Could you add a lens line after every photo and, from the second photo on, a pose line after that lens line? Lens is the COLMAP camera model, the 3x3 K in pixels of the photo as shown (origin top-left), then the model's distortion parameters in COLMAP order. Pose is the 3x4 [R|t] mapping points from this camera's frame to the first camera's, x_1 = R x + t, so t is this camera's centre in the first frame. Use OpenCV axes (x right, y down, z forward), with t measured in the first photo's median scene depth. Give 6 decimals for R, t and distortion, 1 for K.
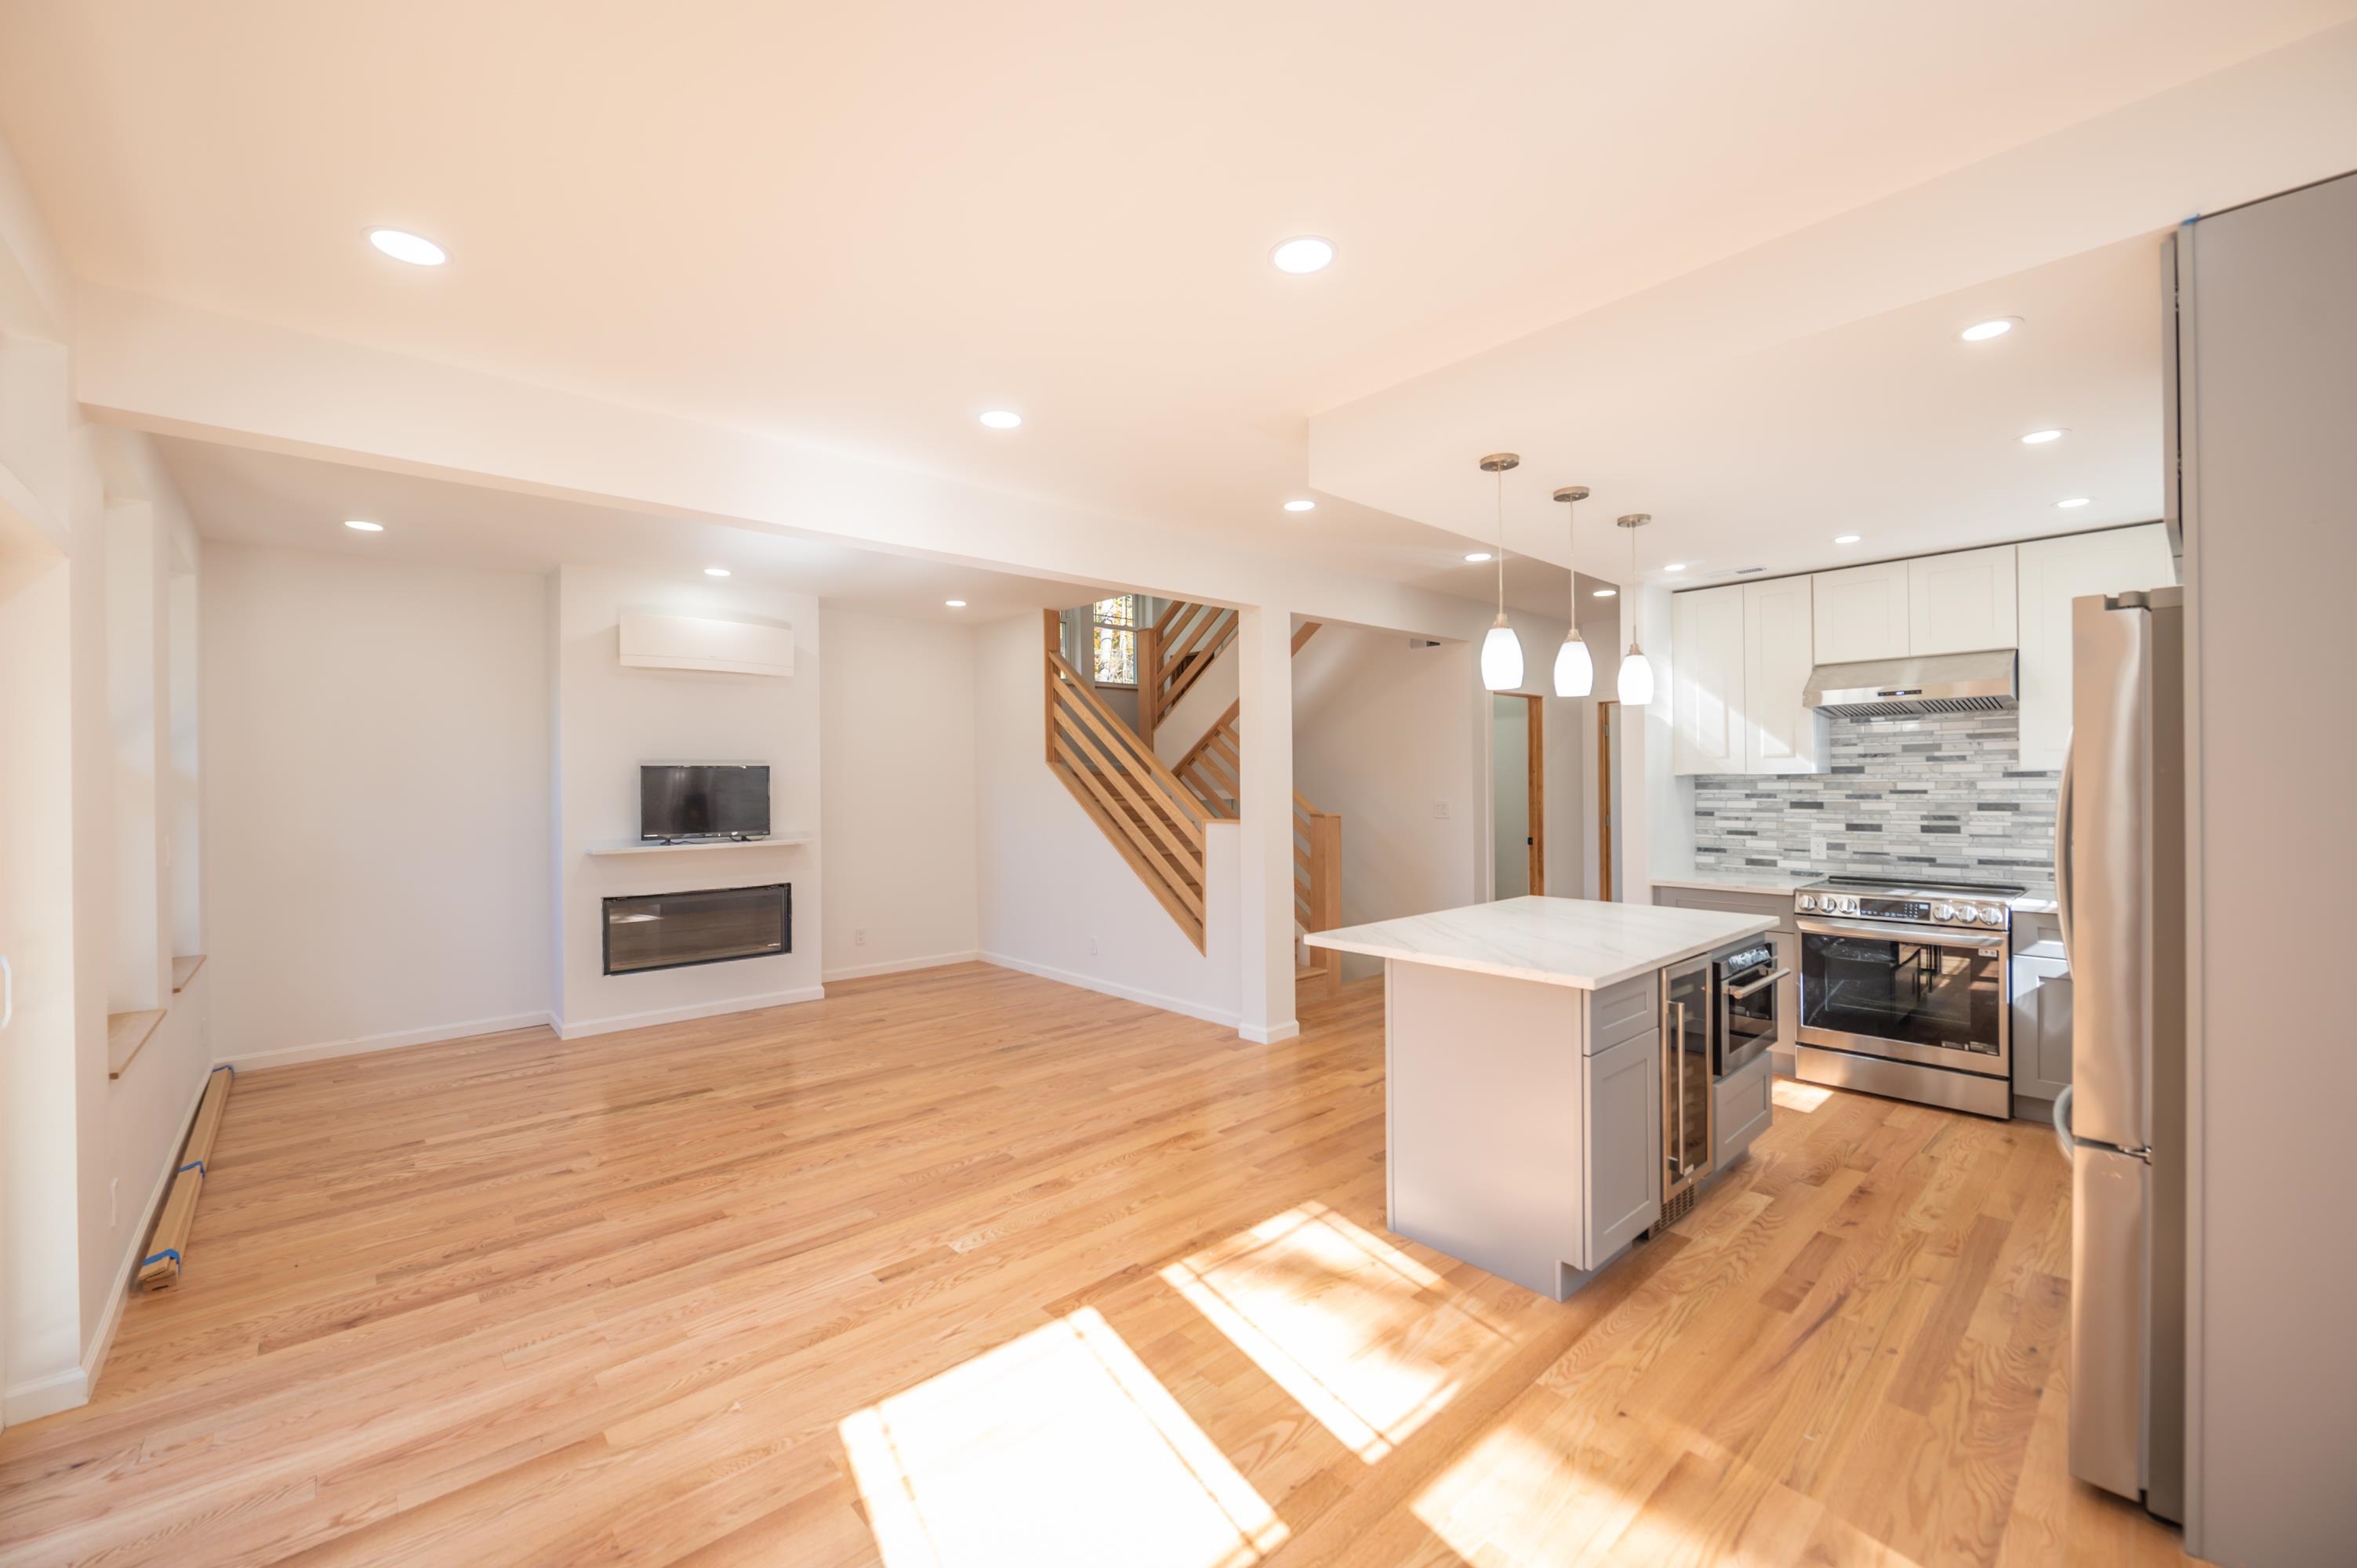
lens RADIAL K [[944.6, 0, 1178.5], [0, 944.6, 784.0], [0, 0, 1]] dist [-0.007439, 0.000148]
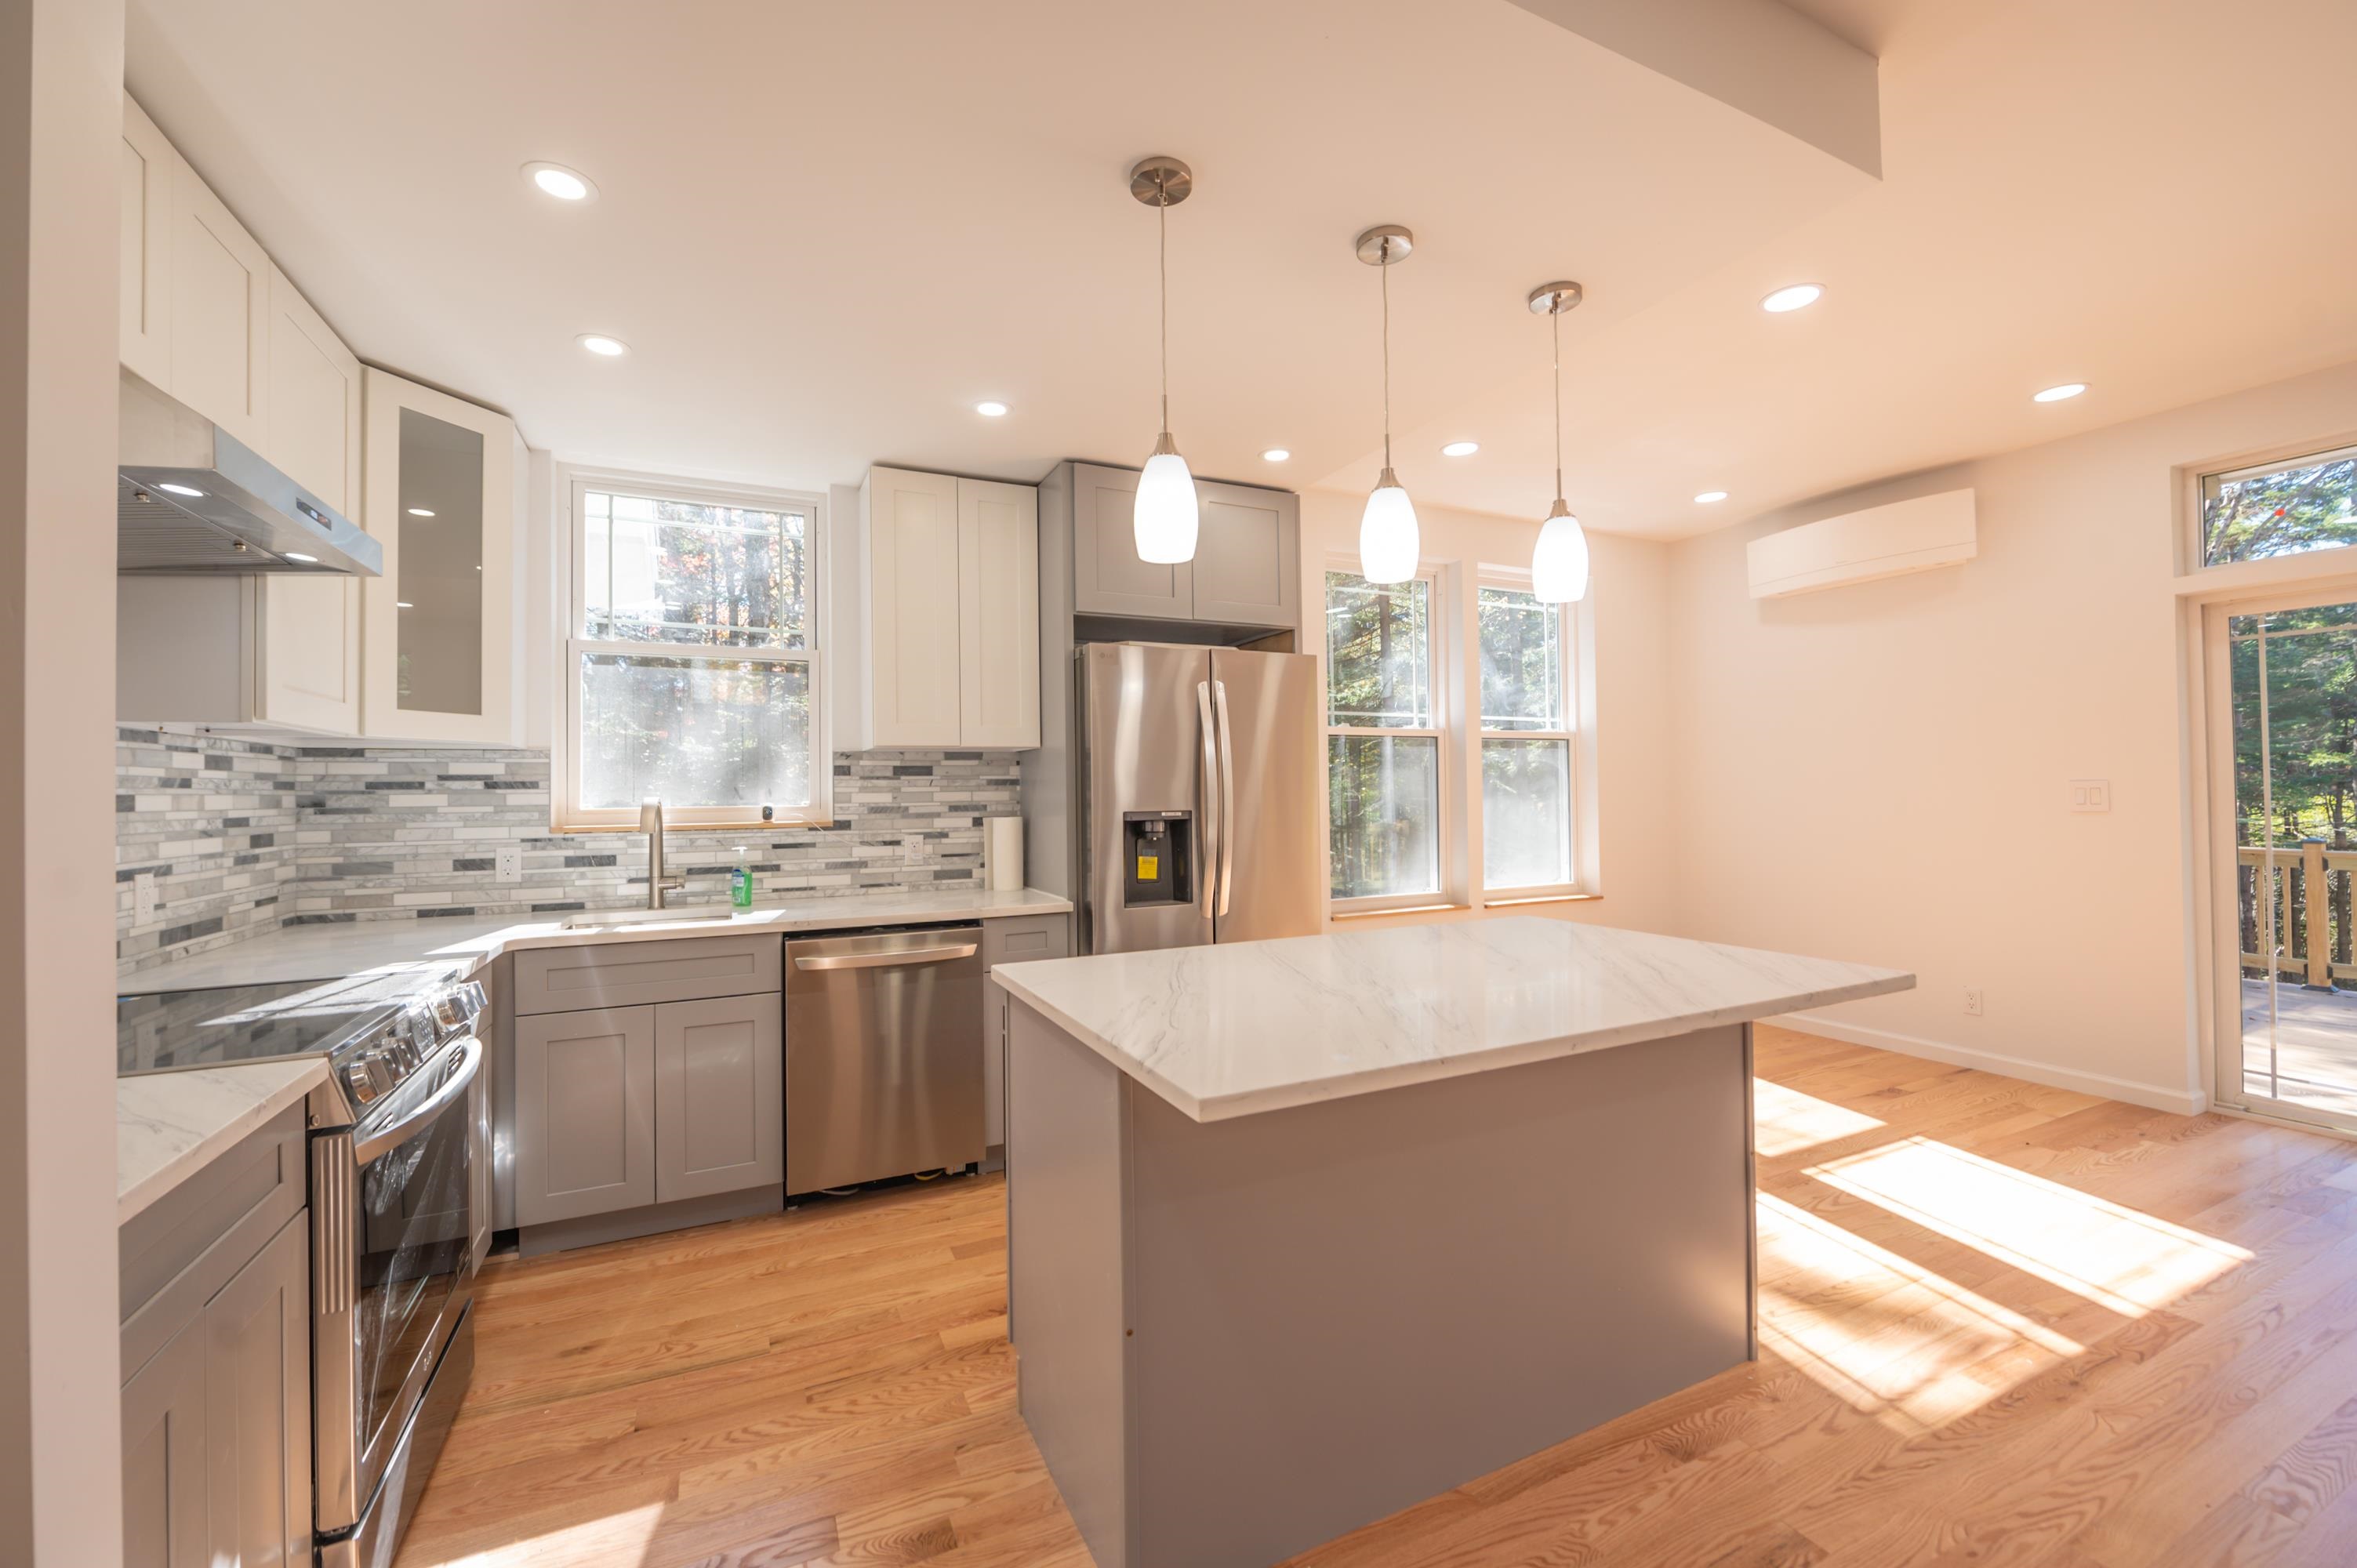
lens RADIAL K [[939.8, 0, 1166.8], [0, 939.8, 773.3], [0, 0, 1]] dist [-0.001851, -0.000094]
pose [[-0.956332, 0.027288, 0.291007, 0.266467], [0.023292, 0.999581, -0.017189, 0.026384], [-0.291354, -0.009660, -0.956567, 1.126922]]
